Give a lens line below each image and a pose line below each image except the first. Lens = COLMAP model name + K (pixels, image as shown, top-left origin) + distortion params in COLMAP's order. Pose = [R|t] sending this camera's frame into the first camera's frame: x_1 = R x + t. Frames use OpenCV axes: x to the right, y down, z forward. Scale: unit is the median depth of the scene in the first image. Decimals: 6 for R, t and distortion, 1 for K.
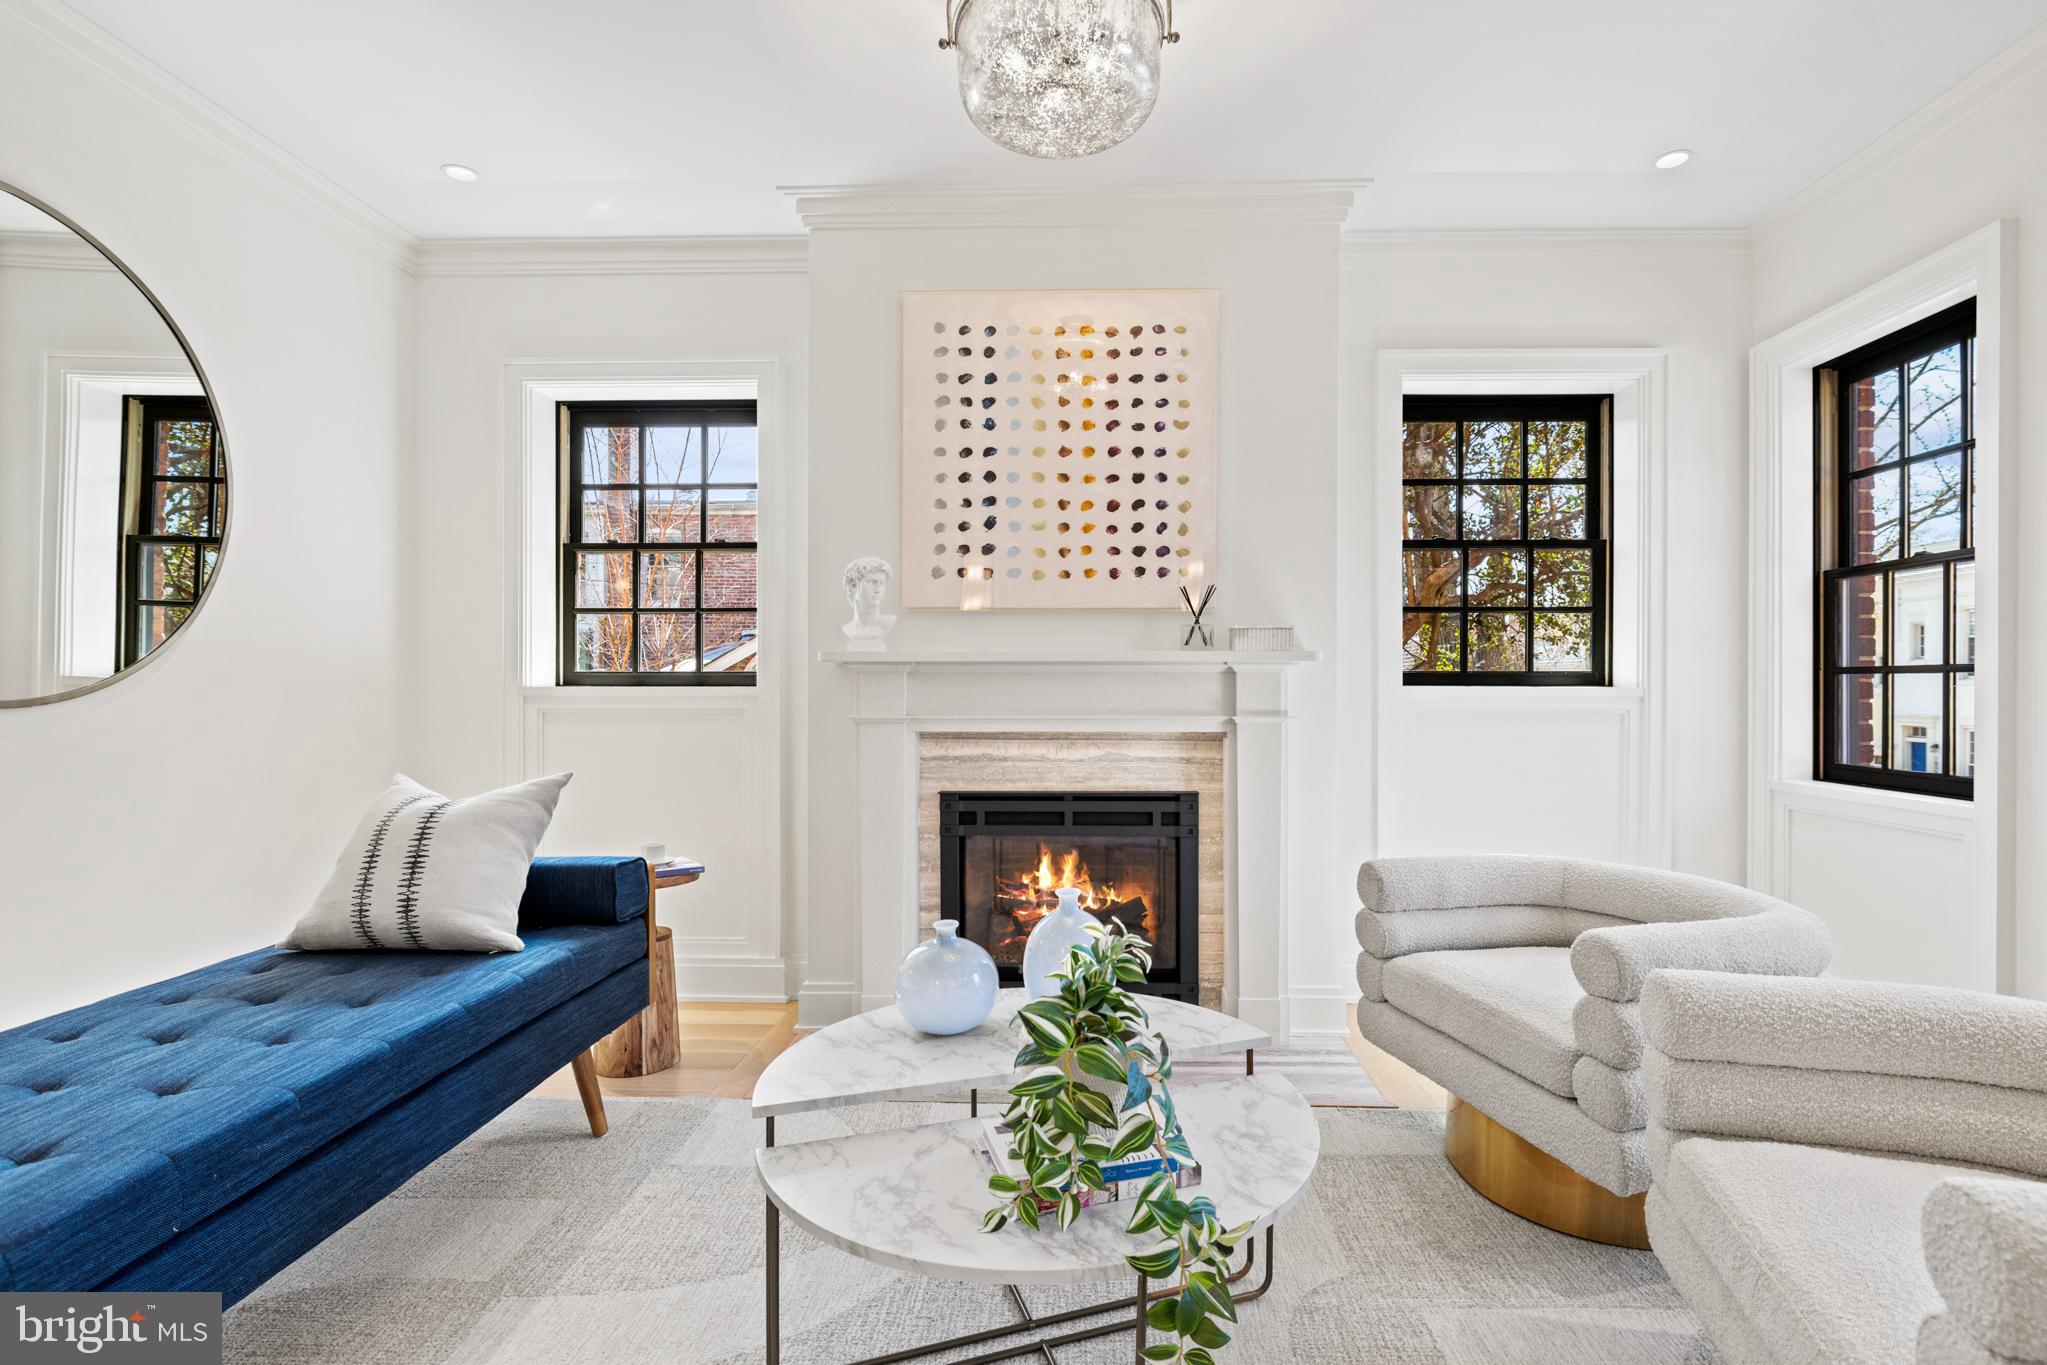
lens RADIAL K [[970.4, 0, 1029.7], [0, 970.4, 673.0], [0, 0, 1]] dist [-0.002370, -0.000021]
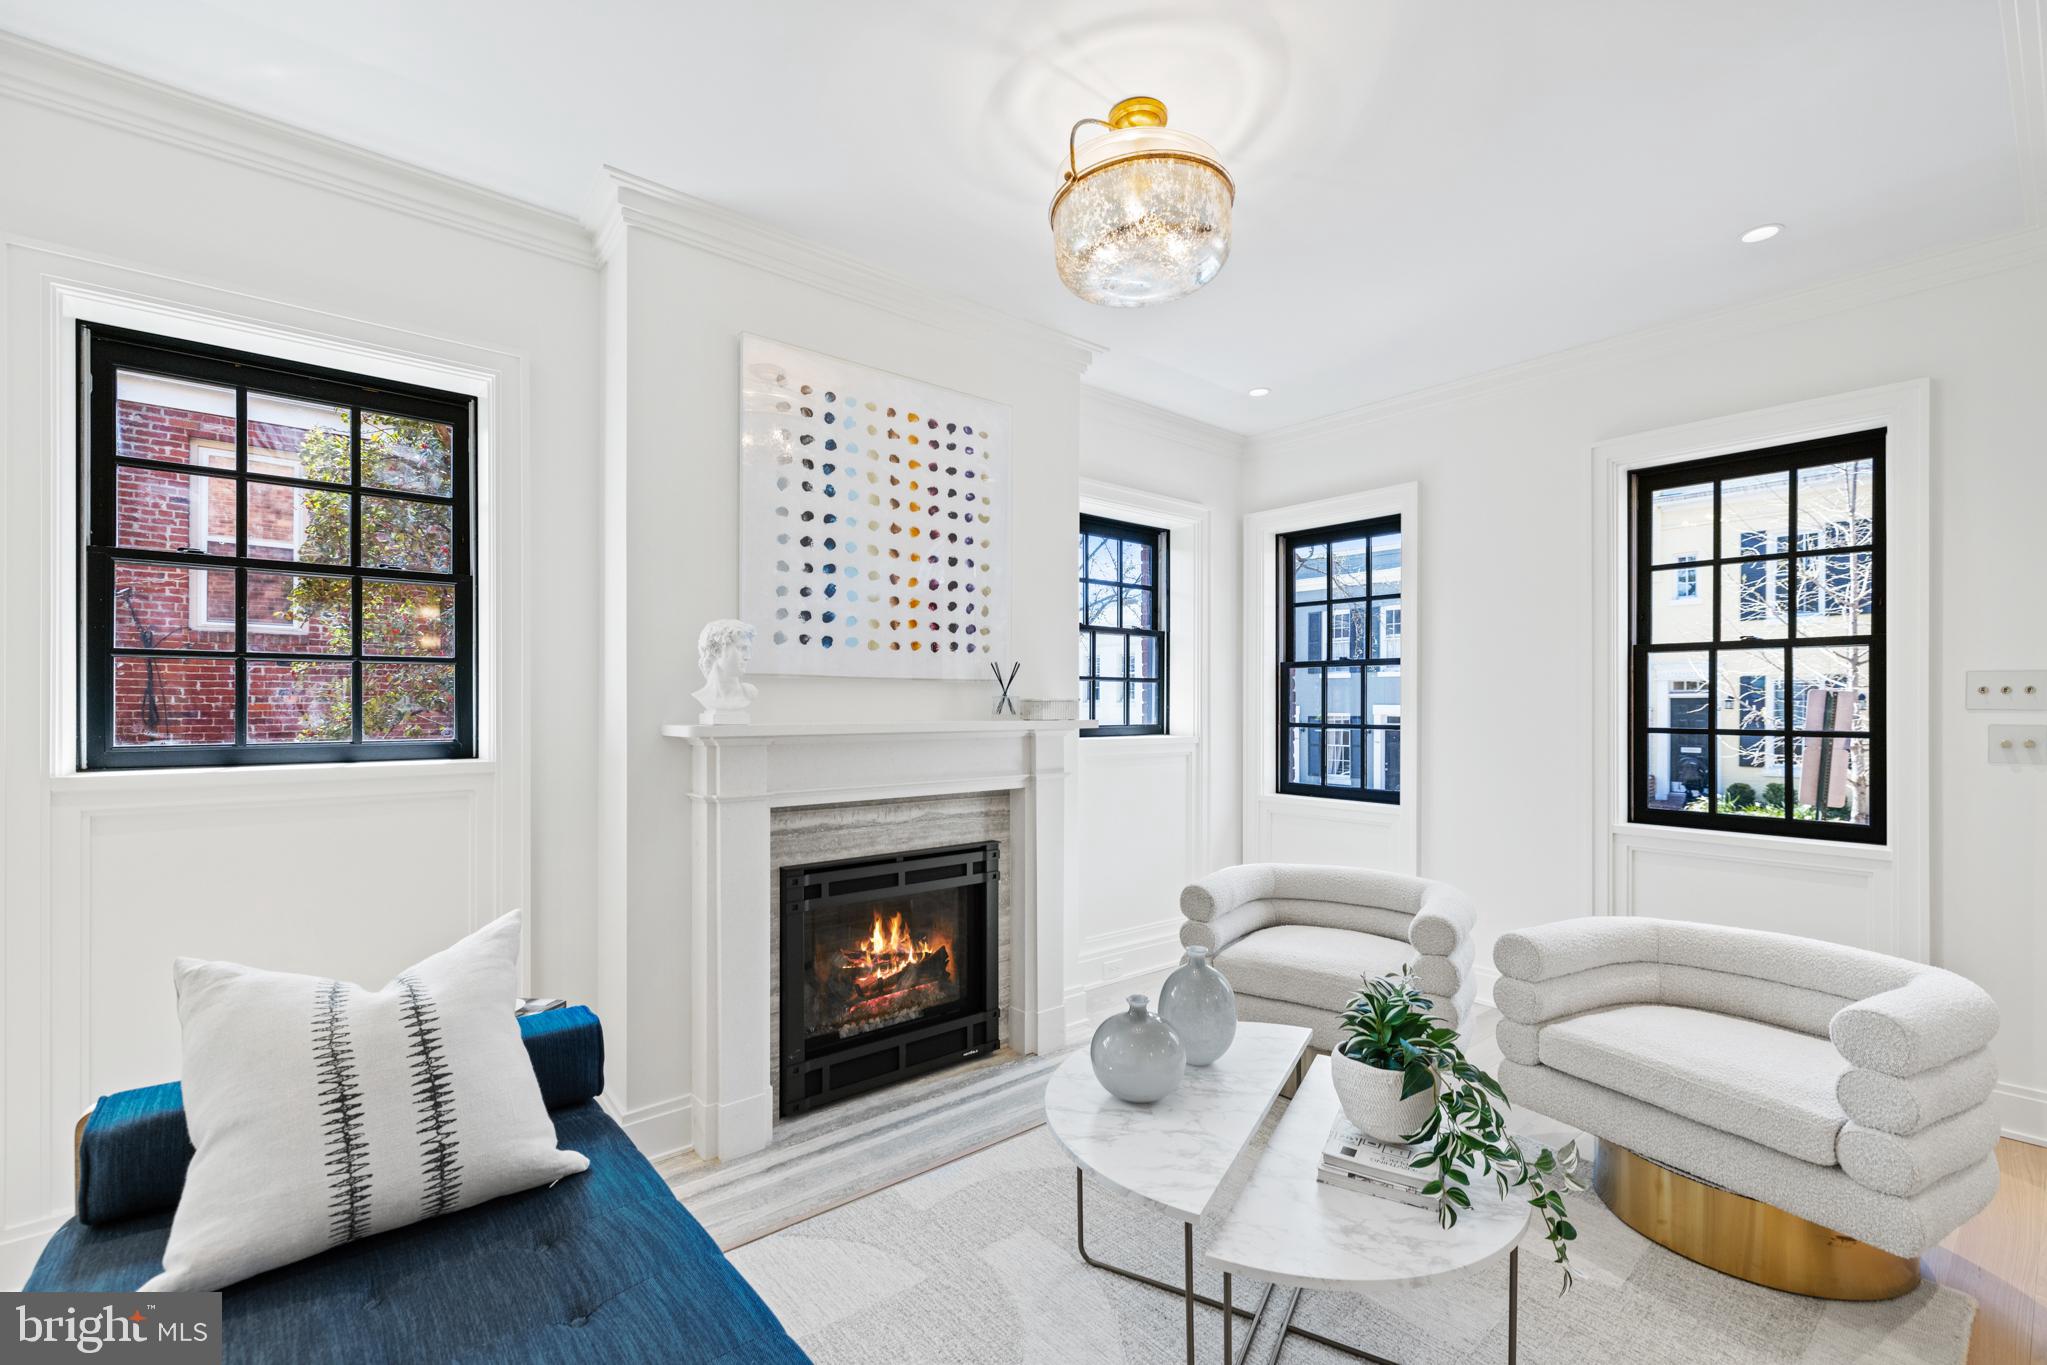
lens RADIAL K [[885.3, 0, 1023.7], [0, 885.3, 689.5], [0, 0, 1]] dist [0.002900, 0.000200]
pose [[0.750736, 0.010668, 0.660516, -0.490338], [-0.009666, 0.999940, -0.005164, -0.050927], [-0.660531, -0.002508, 0.750794, 0.190008]]
